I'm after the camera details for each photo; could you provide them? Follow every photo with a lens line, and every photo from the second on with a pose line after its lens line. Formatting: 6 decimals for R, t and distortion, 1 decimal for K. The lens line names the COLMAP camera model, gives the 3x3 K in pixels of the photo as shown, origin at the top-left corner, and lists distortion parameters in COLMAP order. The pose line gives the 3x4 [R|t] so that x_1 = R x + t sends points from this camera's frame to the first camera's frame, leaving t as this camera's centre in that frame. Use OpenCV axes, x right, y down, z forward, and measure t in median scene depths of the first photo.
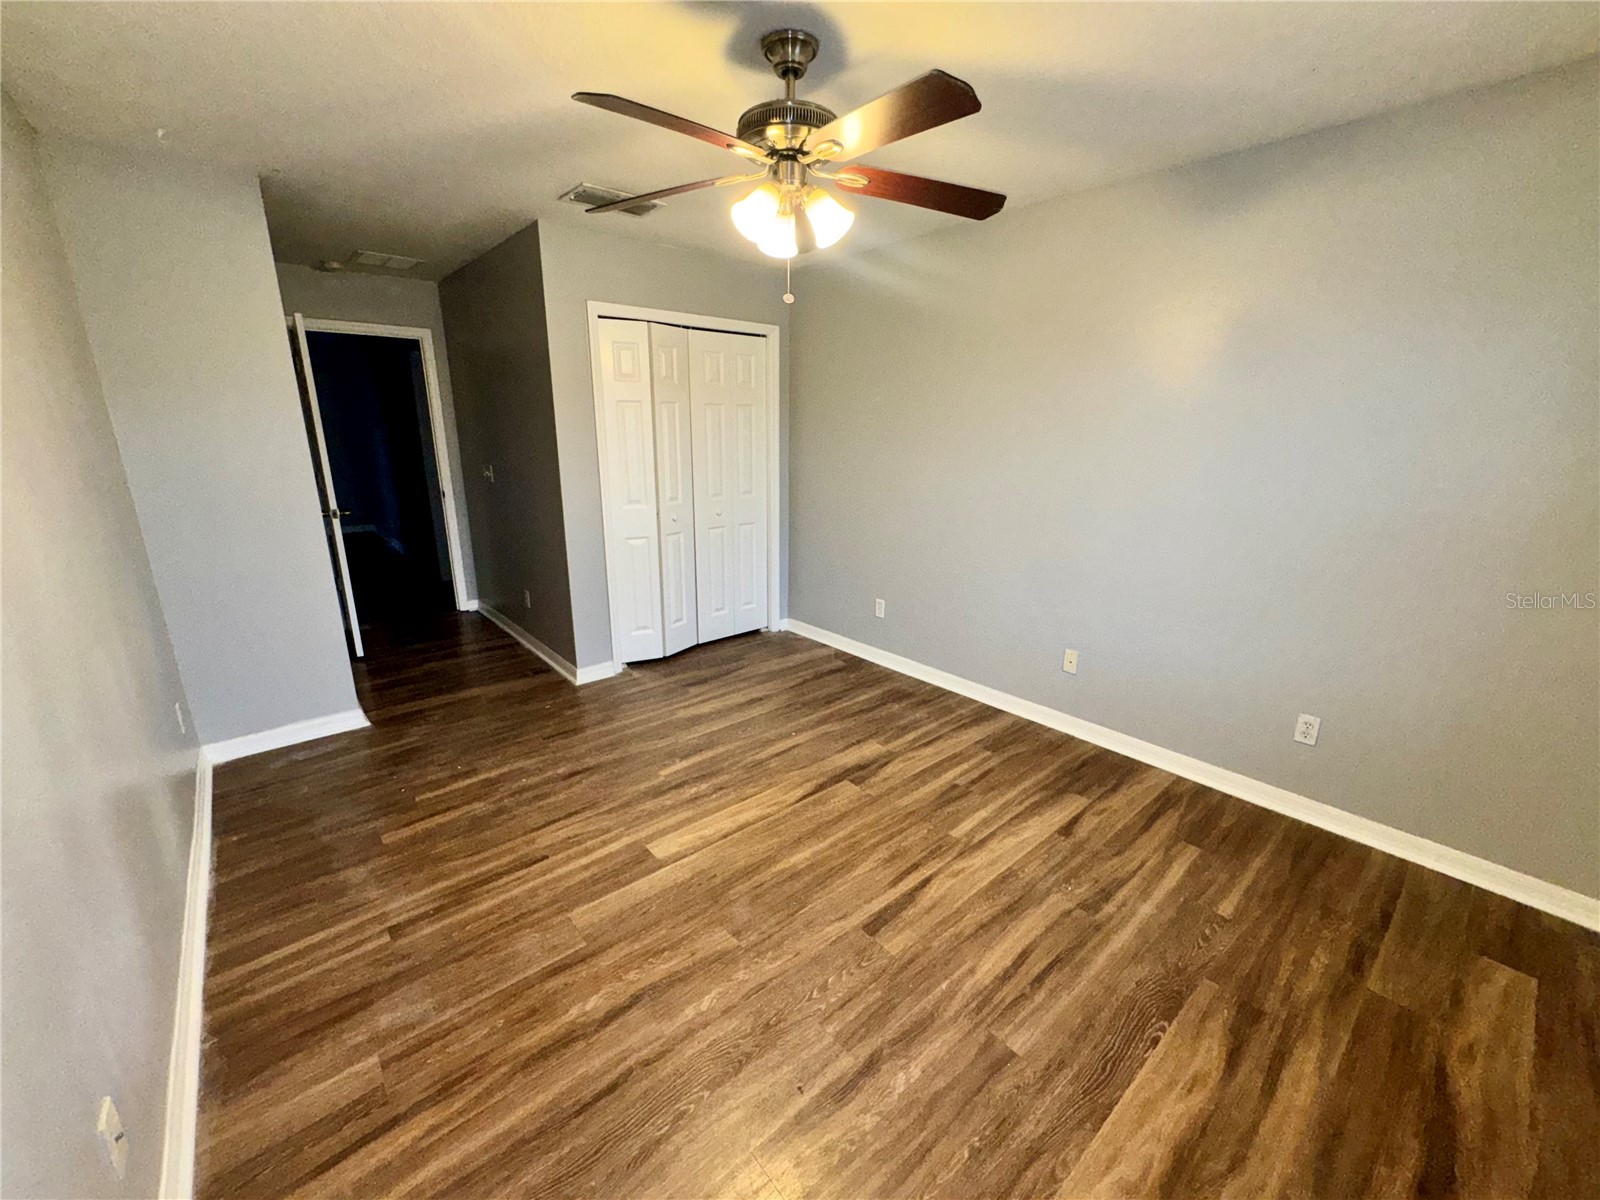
lens RADIAL K [[636.1, 0, 799.5], [0, 636.1, 597.0], [0, 0, 1]] dist [-0.002815, 0.000225]
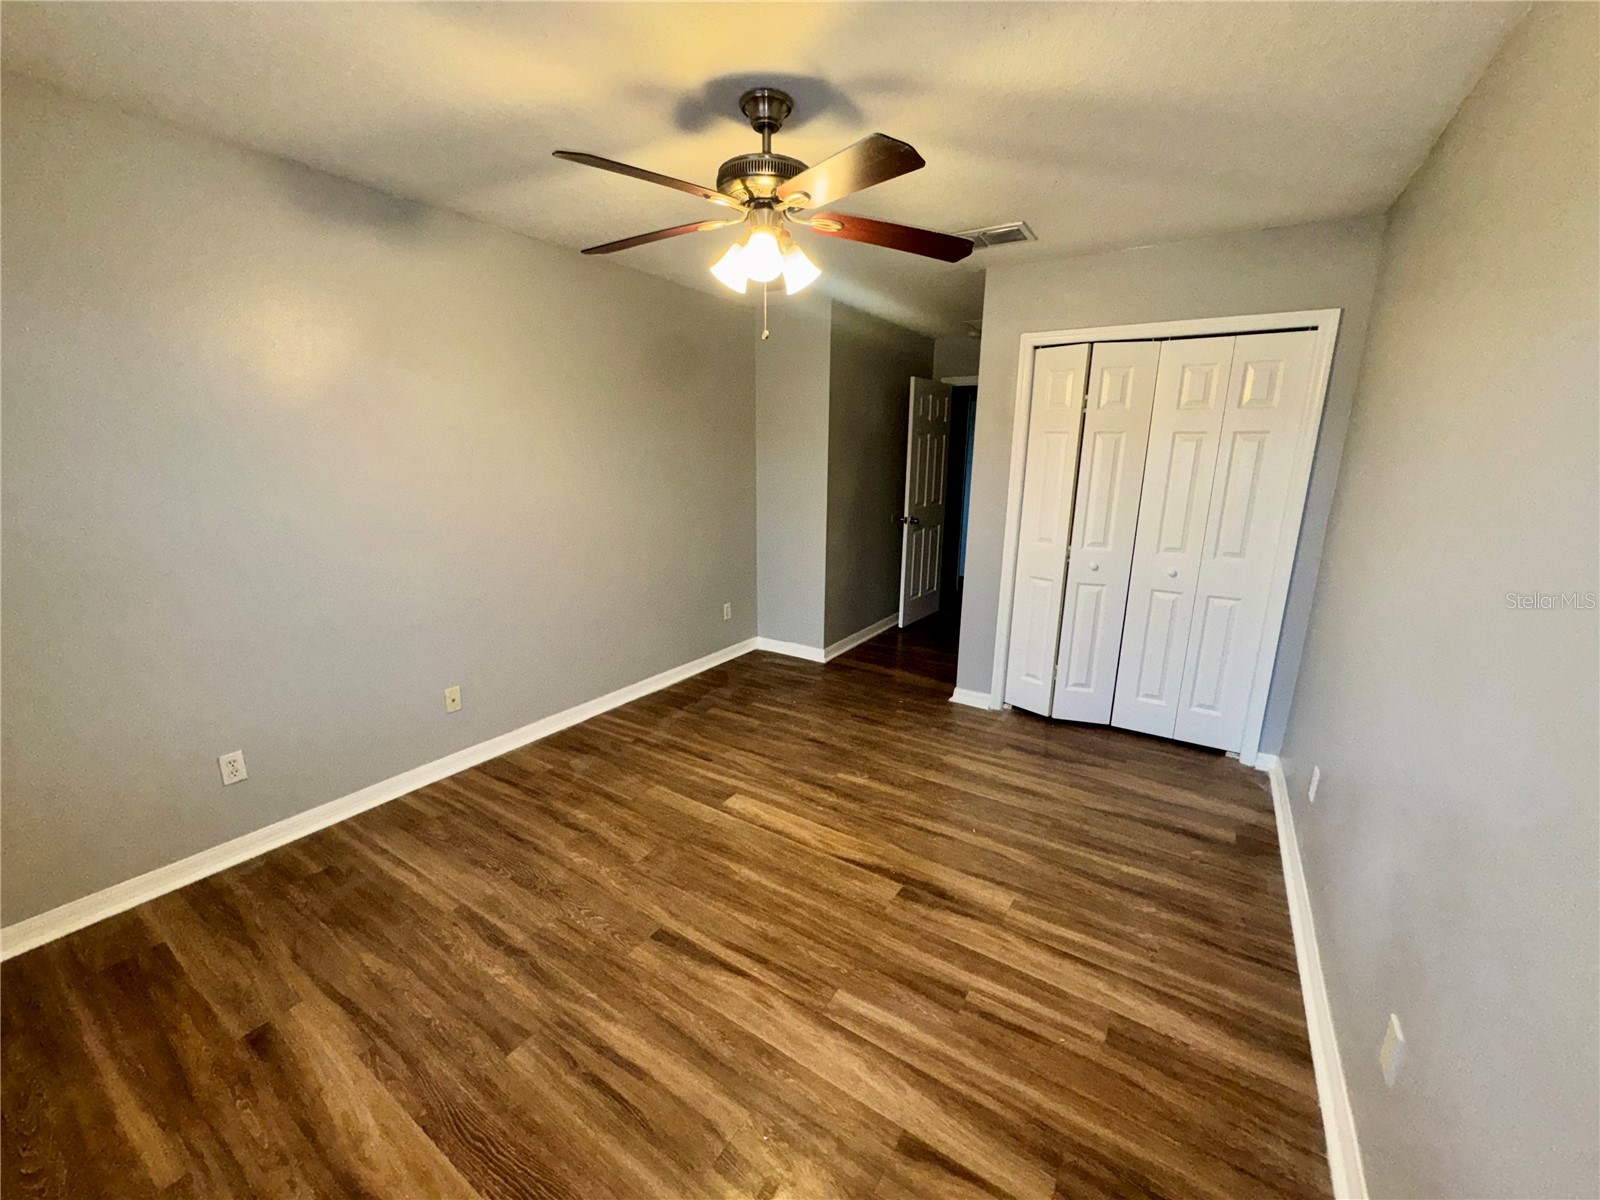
lens RADIAL K [[636.1, 0, 799.5], [0, 636.1, 597.0], [0, 0, 1]] dist [-0.002815, 0.000225]
pose [[0.280406, 0.212515, -0.936061, 0.818180], [-0.262498, 0.954988, 0.138178, -0.163240], [0.923291, 0.206968, 0.323569, 0.607563]]
